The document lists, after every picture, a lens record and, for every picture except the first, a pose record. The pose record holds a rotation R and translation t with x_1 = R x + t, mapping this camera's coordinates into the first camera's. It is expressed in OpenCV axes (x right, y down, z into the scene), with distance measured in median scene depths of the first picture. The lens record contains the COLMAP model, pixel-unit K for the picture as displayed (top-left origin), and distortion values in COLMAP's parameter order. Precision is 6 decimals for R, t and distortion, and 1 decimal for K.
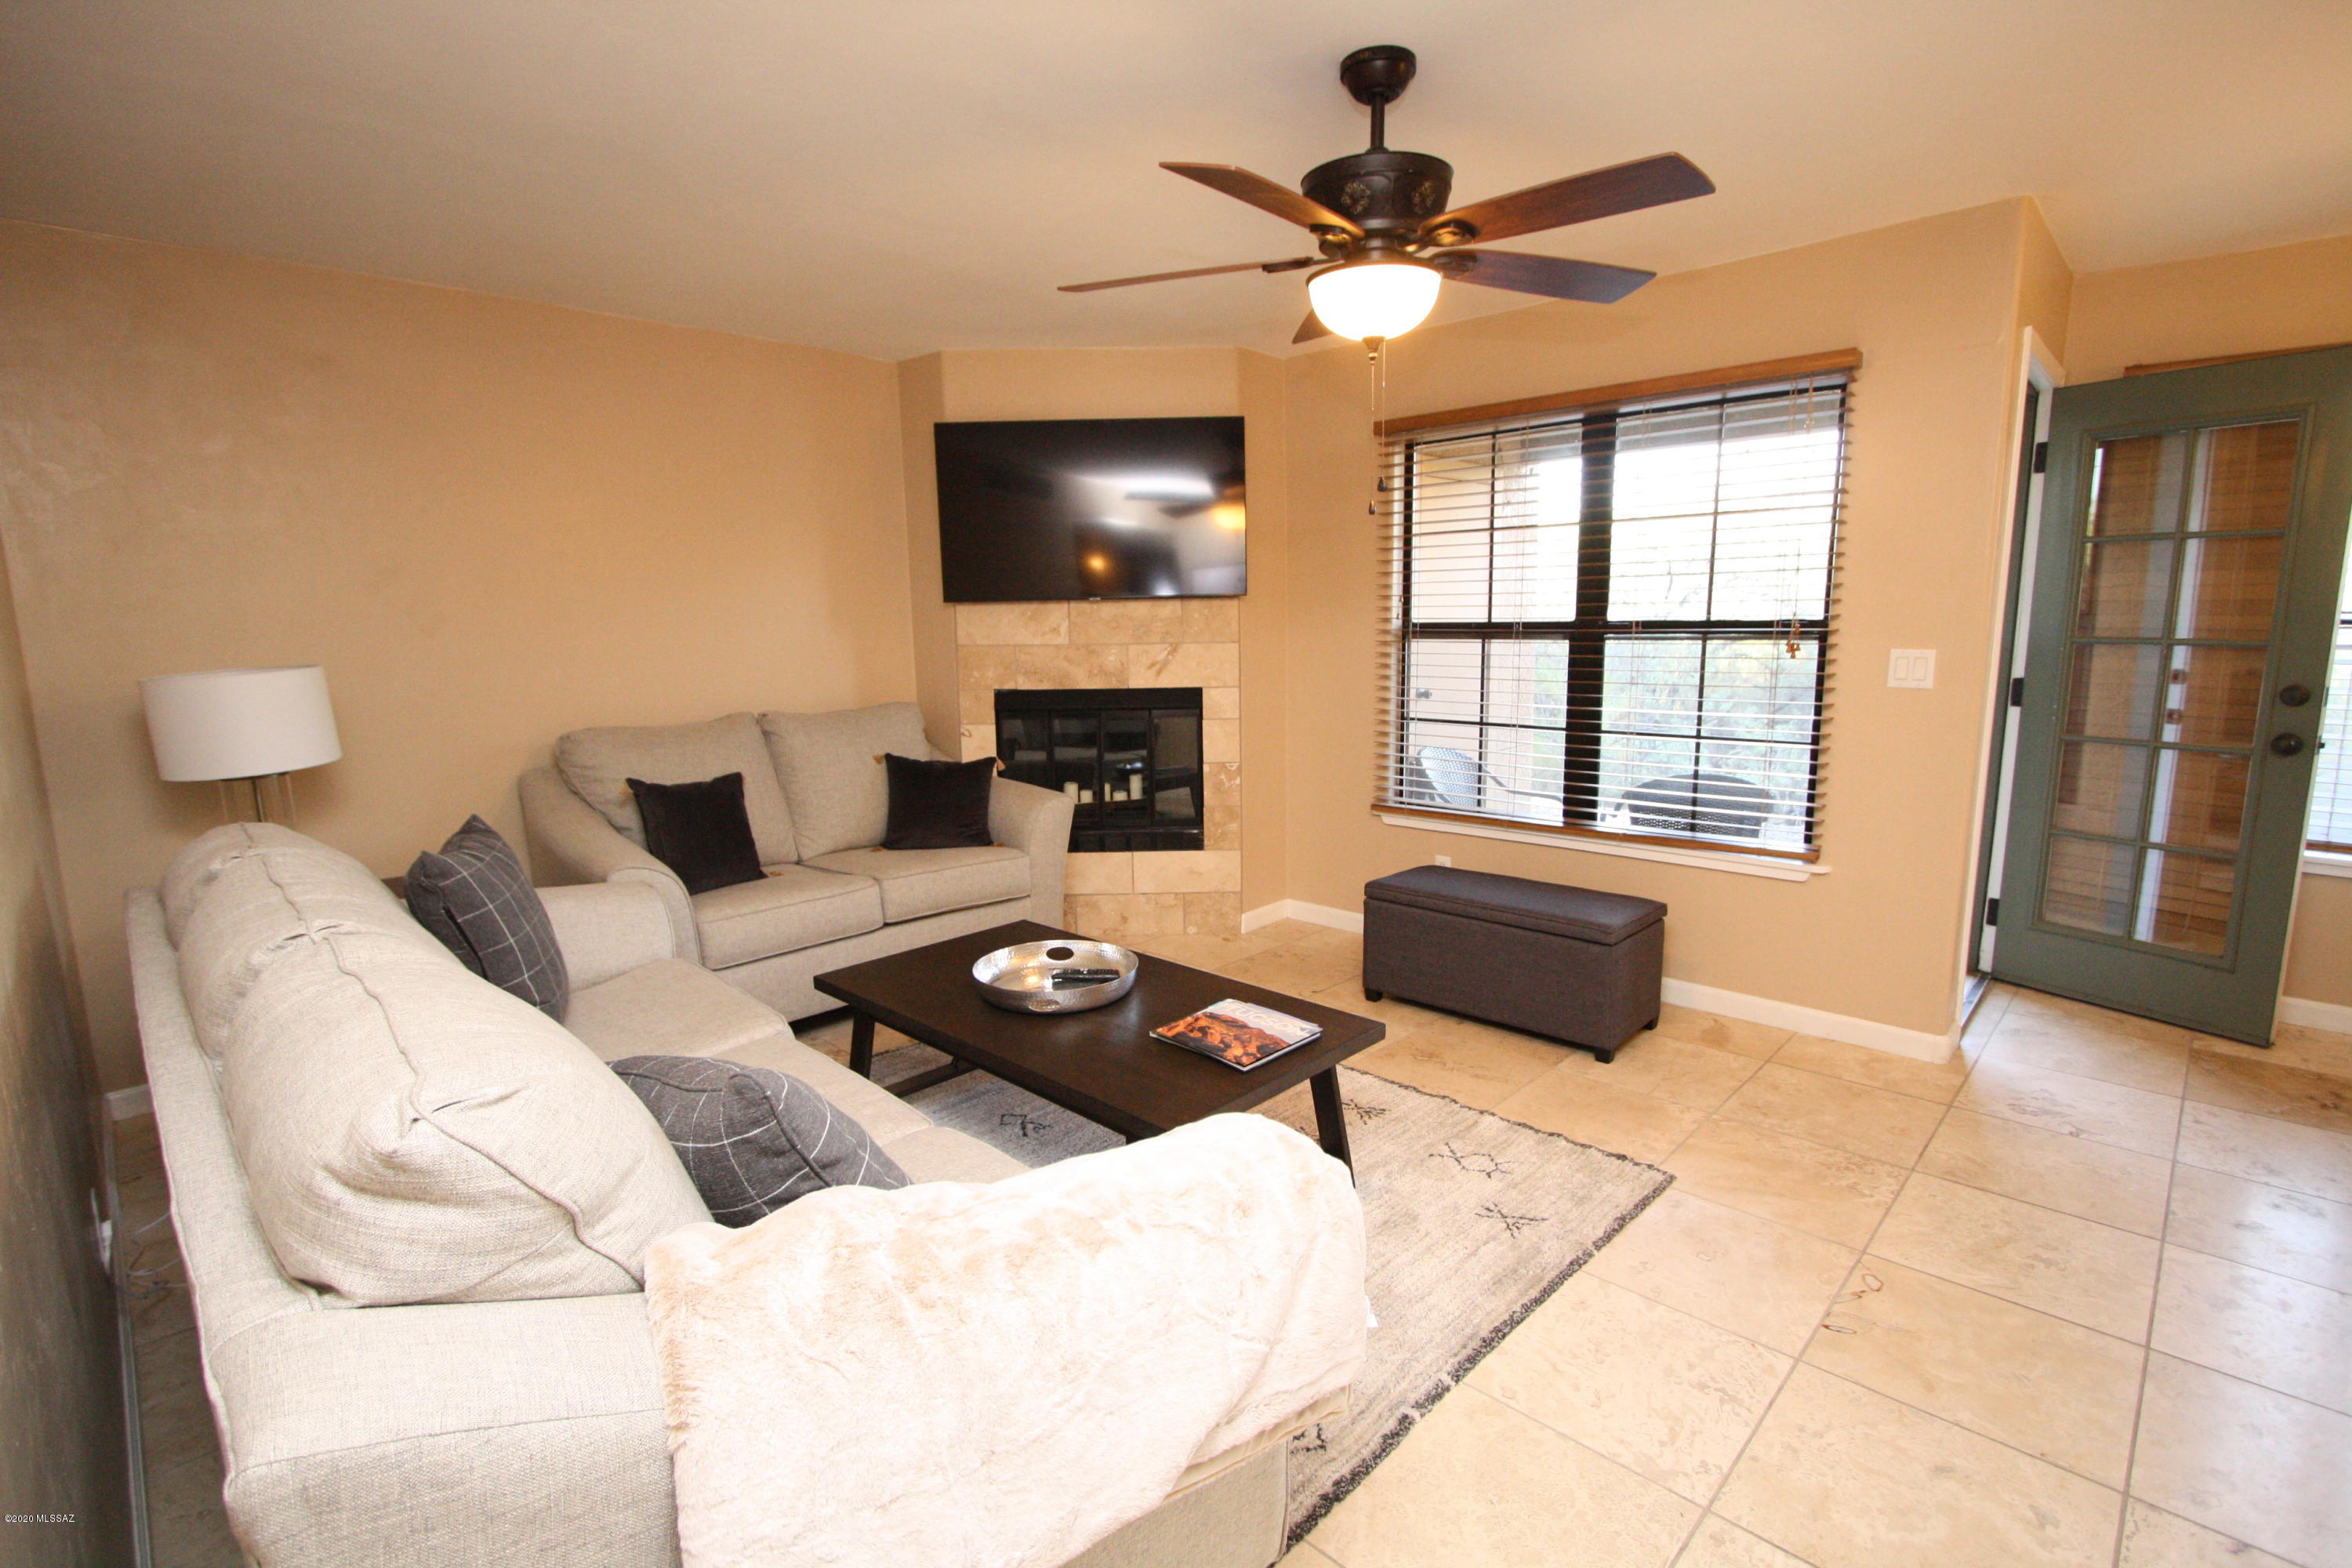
lens RADIAL K [[1096.5, 0, 1177.3], [0, 1096.5, 793.8], [0, 0, 1]] dist [-0.022063, 0.002471]
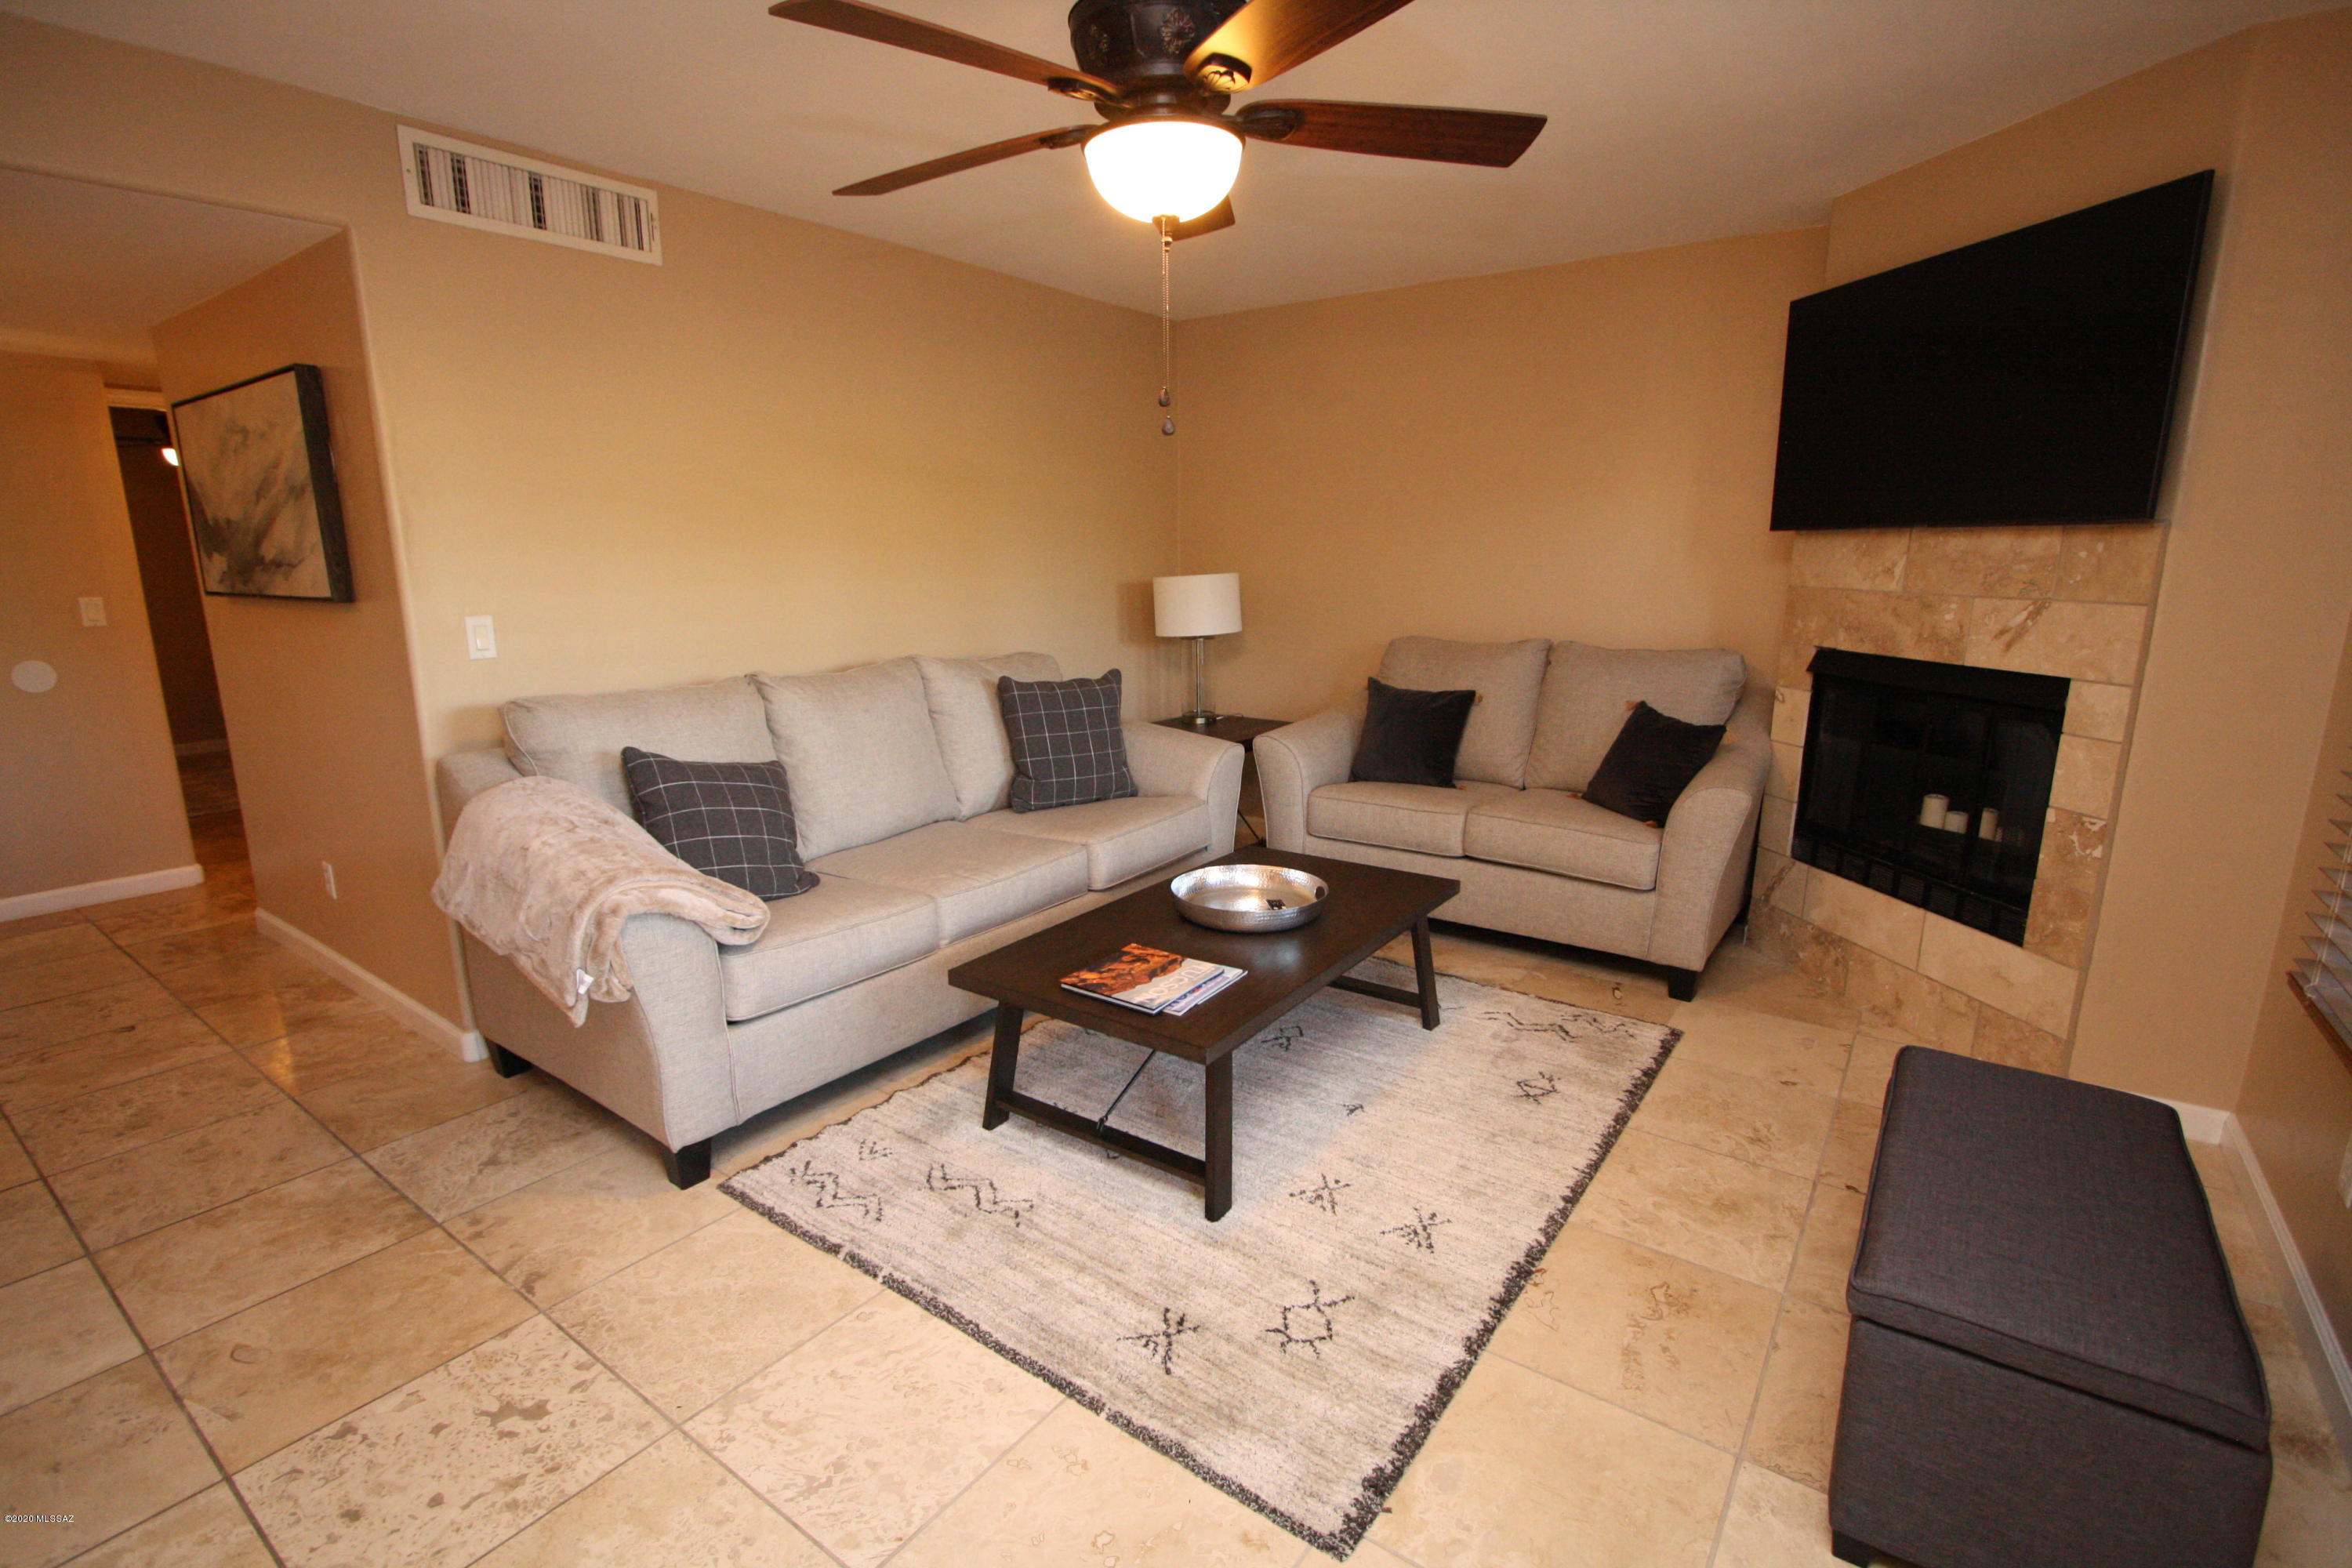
lens RADIAL K [[1096.5, 0, 1172.9], [0, 1096.5, 787.4], [0, 0, 1]] dist [-0.022063, 0.002471]
pose [[0.144488, 0.225027, -0.963580, 0.621564], [-0.158223, 0.966523, 0.201989, -0.097756], [0.976775, 0.123276, 0.175255, 0.524546]]
